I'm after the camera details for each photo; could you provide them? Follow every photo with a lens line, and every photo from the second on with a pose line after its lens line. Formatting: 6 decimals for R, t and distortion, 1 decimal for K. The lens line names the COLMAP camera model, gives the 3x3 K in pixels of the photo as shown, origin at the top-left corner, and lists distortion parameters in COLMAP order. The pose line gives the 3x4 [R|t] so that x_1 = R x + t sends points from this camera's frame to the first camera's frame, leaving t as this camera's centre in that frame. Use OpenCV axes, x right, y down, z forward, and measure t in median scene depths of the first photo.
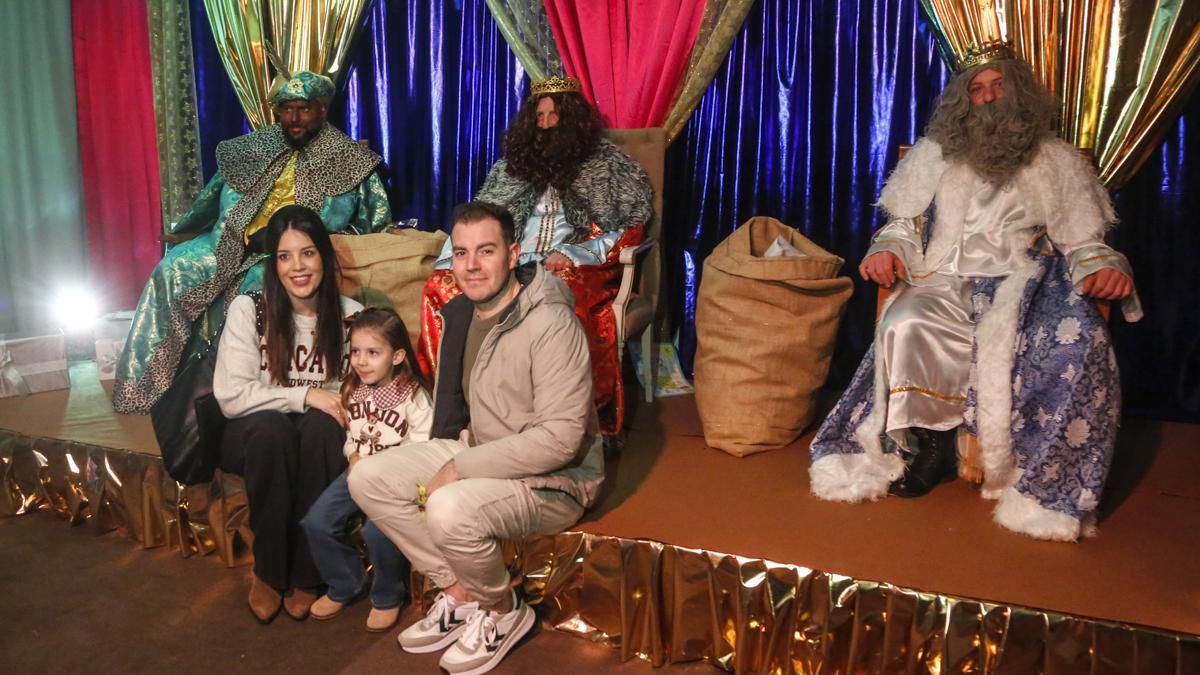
lens RADIAL K [[936.9, 0, 603.0], [0, 936.9, 340.4], [0, 0, 1]] dist [-0.108198, 0.050167]
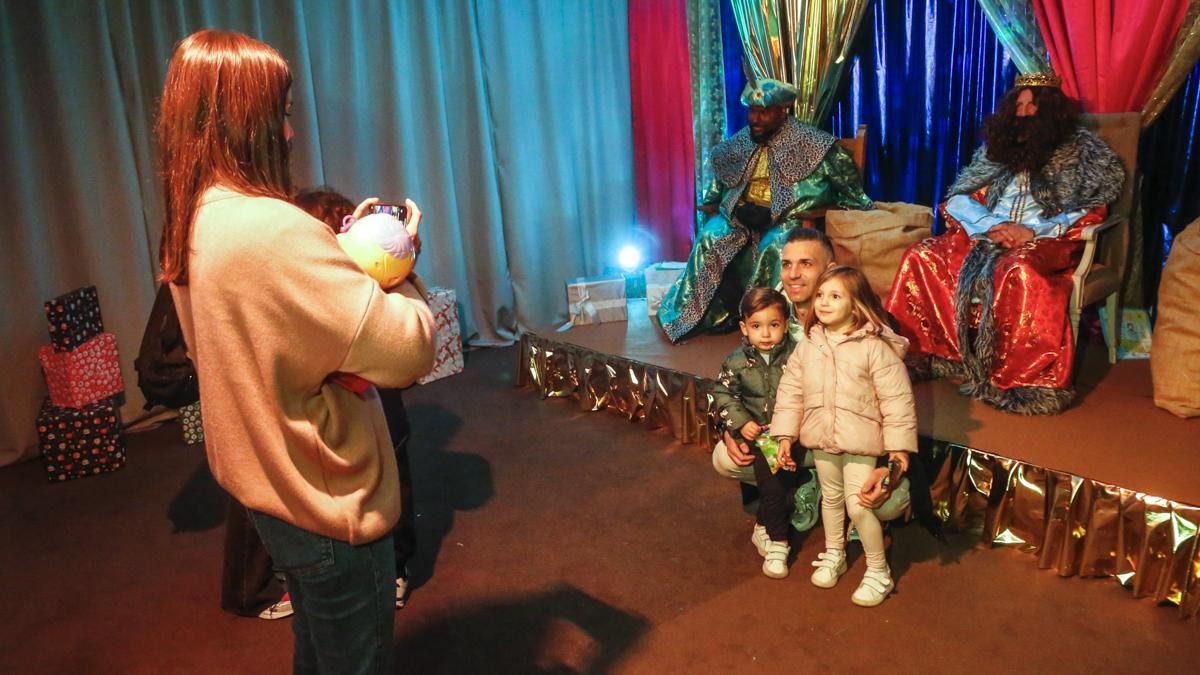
lens RADIAL K [[936.9, 0, 576.6], [0, 936.9, 347.9], [0, 0, 1]] dist [-0.108198, 0.050167]
pose [[0.854655, 0.070401, -0.514401, 0.059506], [-0.033313, 0.996158, 0.080986, -0.017189], [0.518126, -0.052079, 0.853717, -0.231679]]
